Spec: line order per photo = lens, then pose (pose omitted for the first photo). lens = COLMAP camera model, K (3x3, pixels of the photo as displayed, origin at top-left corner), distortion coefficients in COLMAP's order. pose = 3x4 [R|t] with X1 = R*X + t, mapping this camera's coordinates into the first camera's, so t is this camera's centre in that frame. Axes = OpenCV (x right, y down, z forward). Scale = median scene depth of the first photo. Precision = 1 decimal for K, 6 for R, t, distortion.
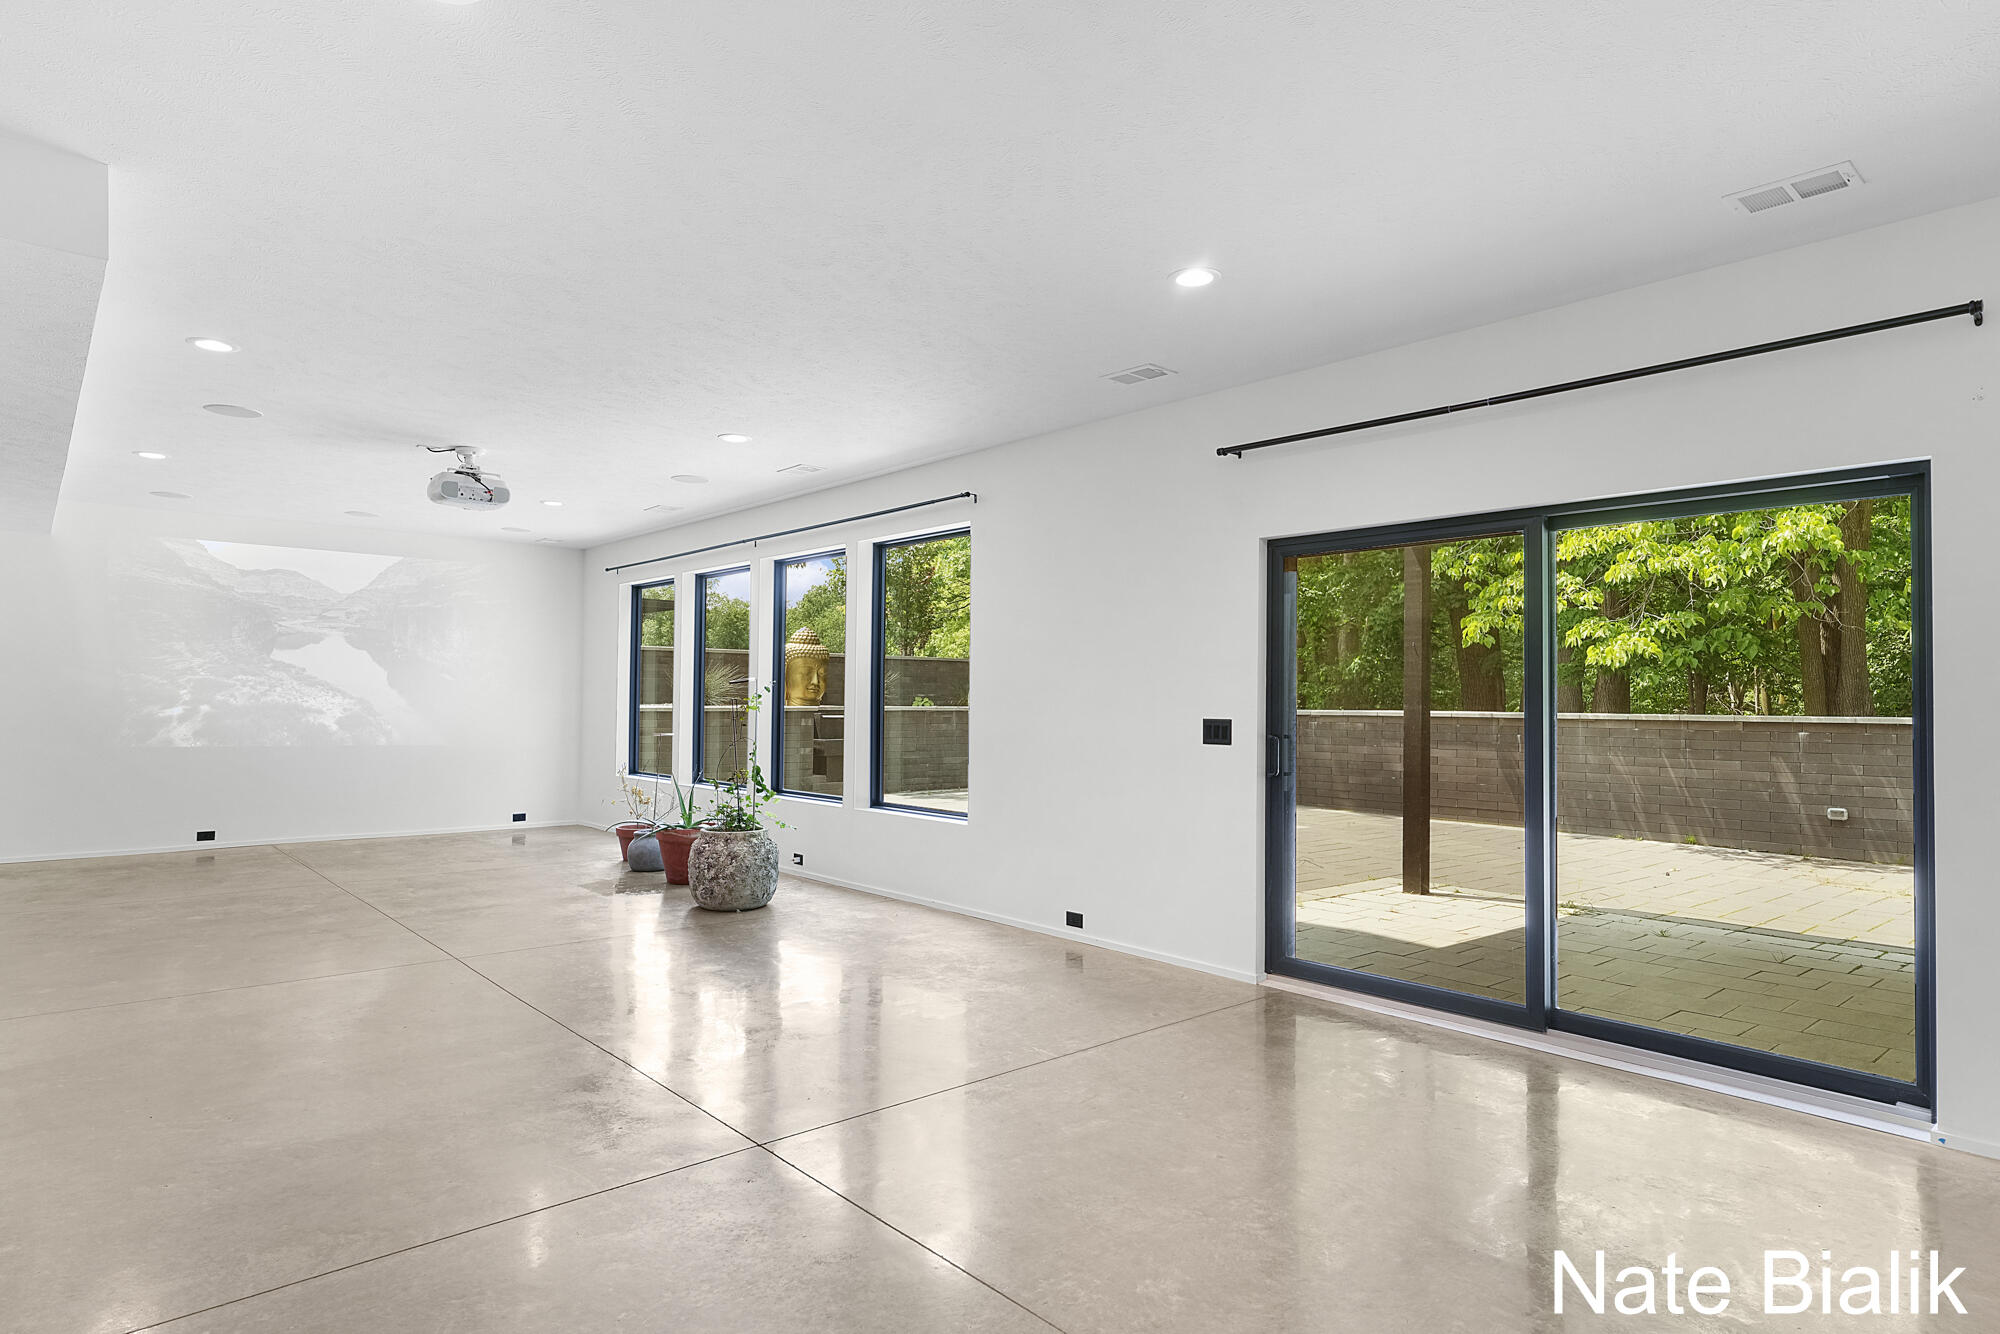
lens RADIAL K [[1117.5, 0, 1010.8], [0, 1117.5, 666.8], [0, 0, 1]] dist [-0.003986, -0.000167]
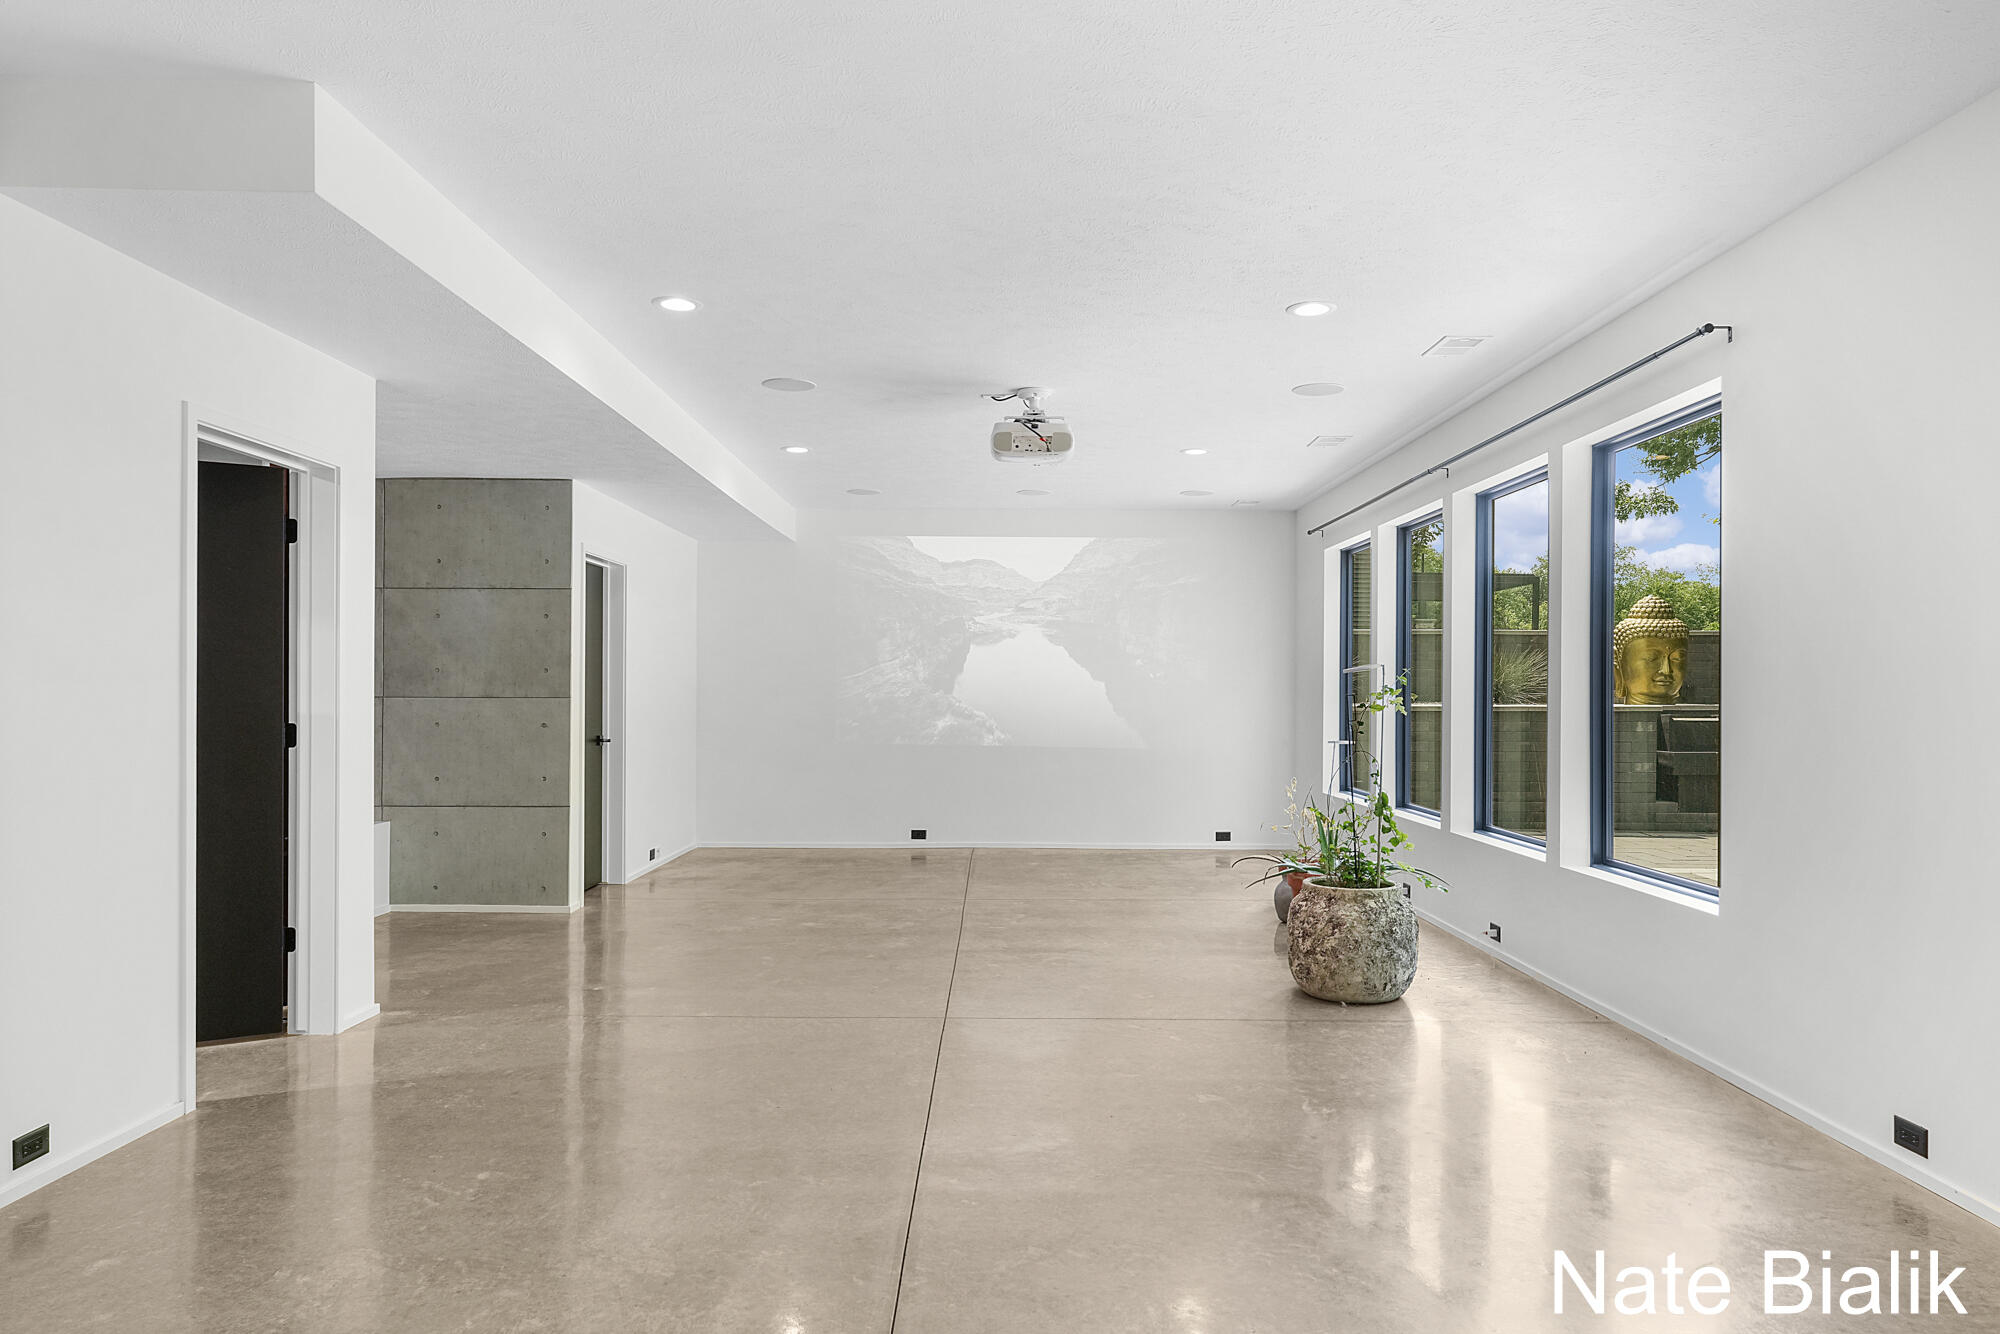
lens RADIAL K [[1277.6, 0, 997.4], [0, 1277.6, 685.2], [0, 0, 1]] dist [-0.005314, 0.004886]
pose [[0.748375, -0.007583, -0.663233, 0.096440], [0.021260, 0.999695, 0.012558, 0.007461], [0.662936, -0.023498, 0.748308, 0.229662]]
